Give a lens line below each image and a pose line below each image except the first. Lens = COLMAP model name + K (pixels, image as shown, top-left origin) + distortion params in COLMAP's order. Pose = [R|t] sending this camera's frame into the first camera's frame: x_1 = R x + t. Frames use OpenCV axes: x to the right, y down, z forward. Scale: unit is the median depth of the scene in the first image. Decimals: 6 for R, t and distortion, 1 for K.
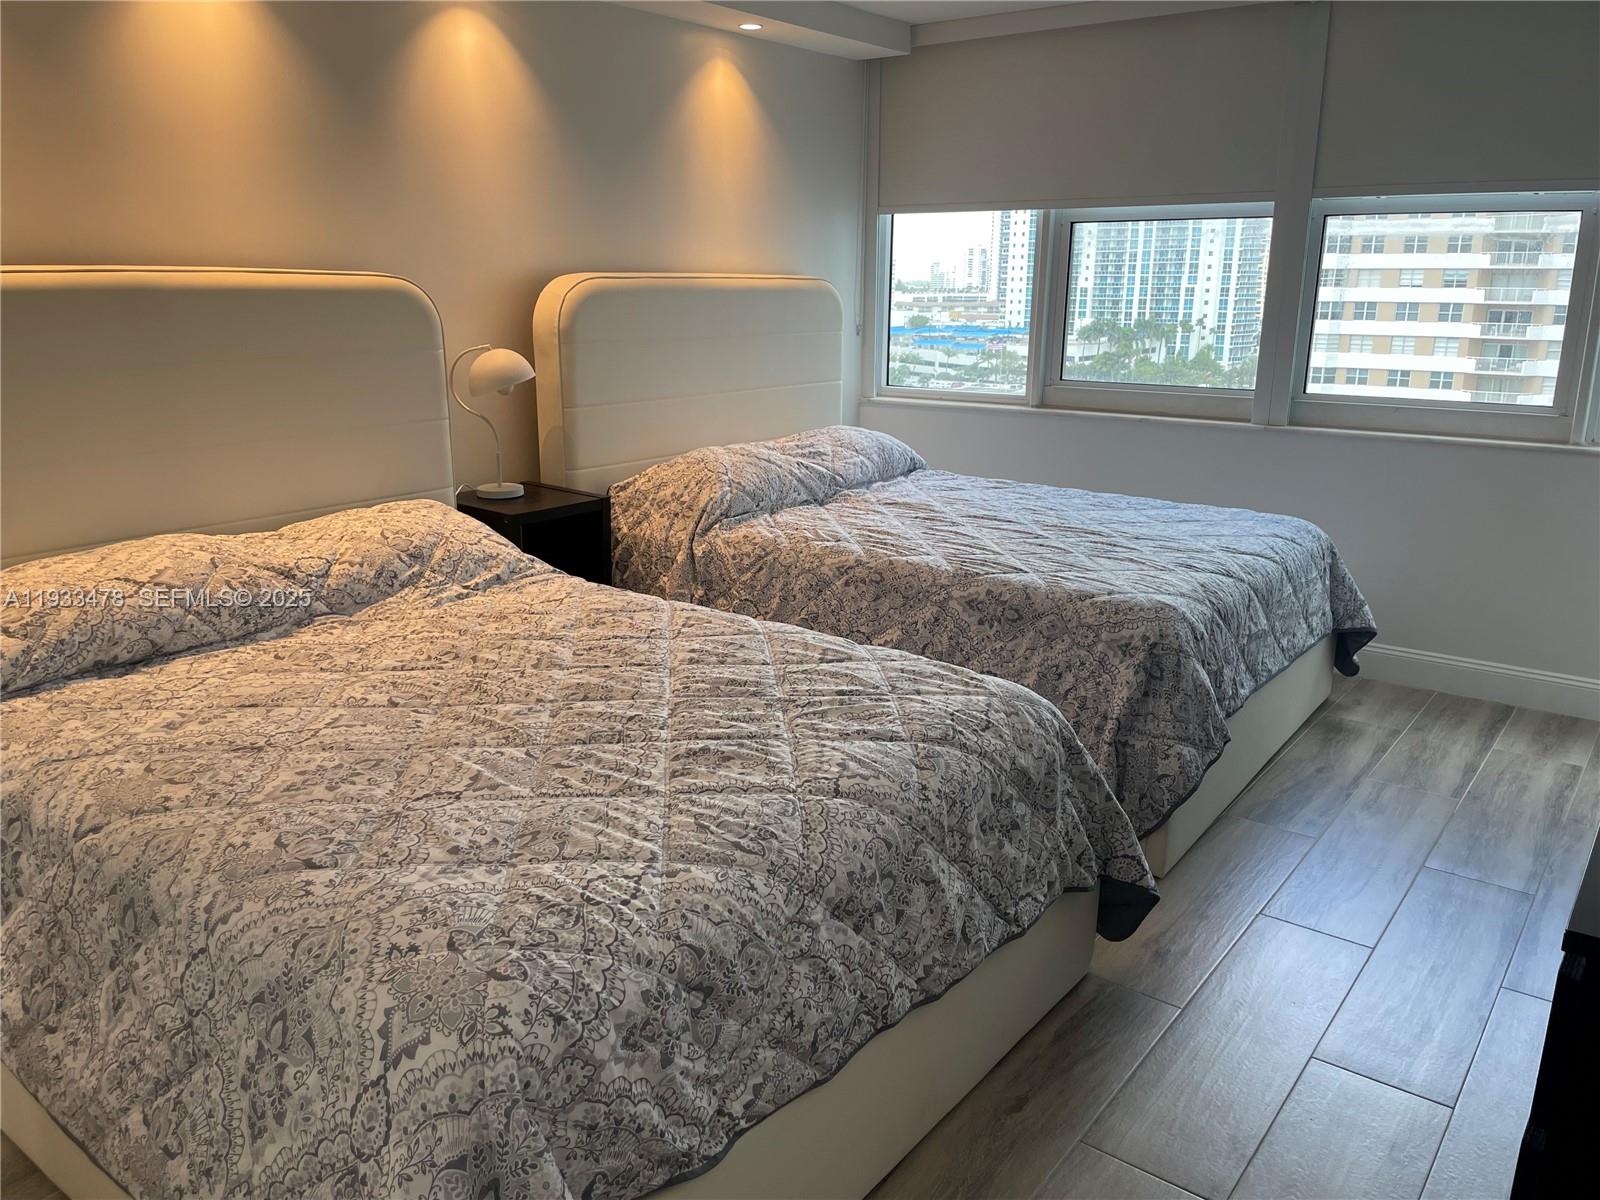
lens RADIAL K [[1219.5, 0, 789.9], [0, 1219.5, 597.6], [0, 0, 1]] dist [0.087613, -0.125607]
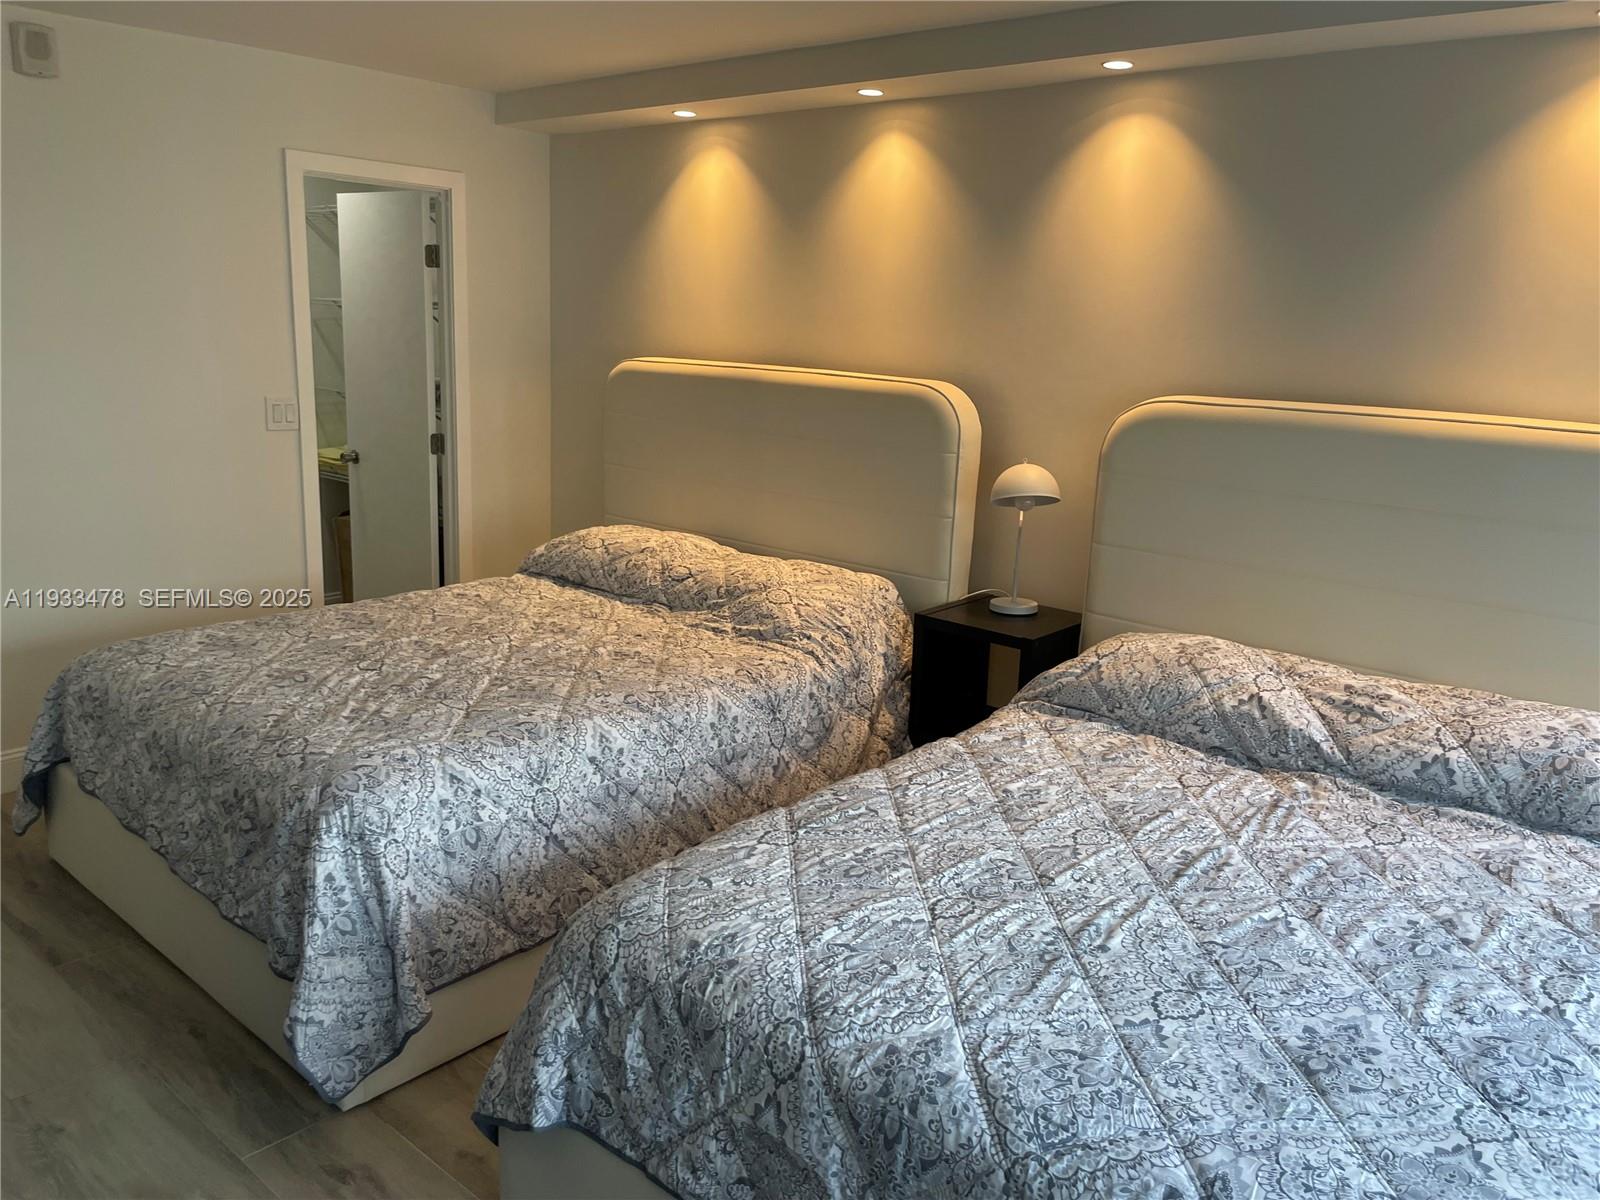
lens RADIAL K [[1219.5, 0, 789.9], [0, 1219.5, 597.6], [0, 0, 1]] dist [0.087613, -0.125607]
pose [[-0.072329, 0.190598, -0.979000, 0.856338], [-0.310443, 0.928510, 0.203704, -0.285804], [0.947836, 0.318657, -0.007989, 1.034505]]
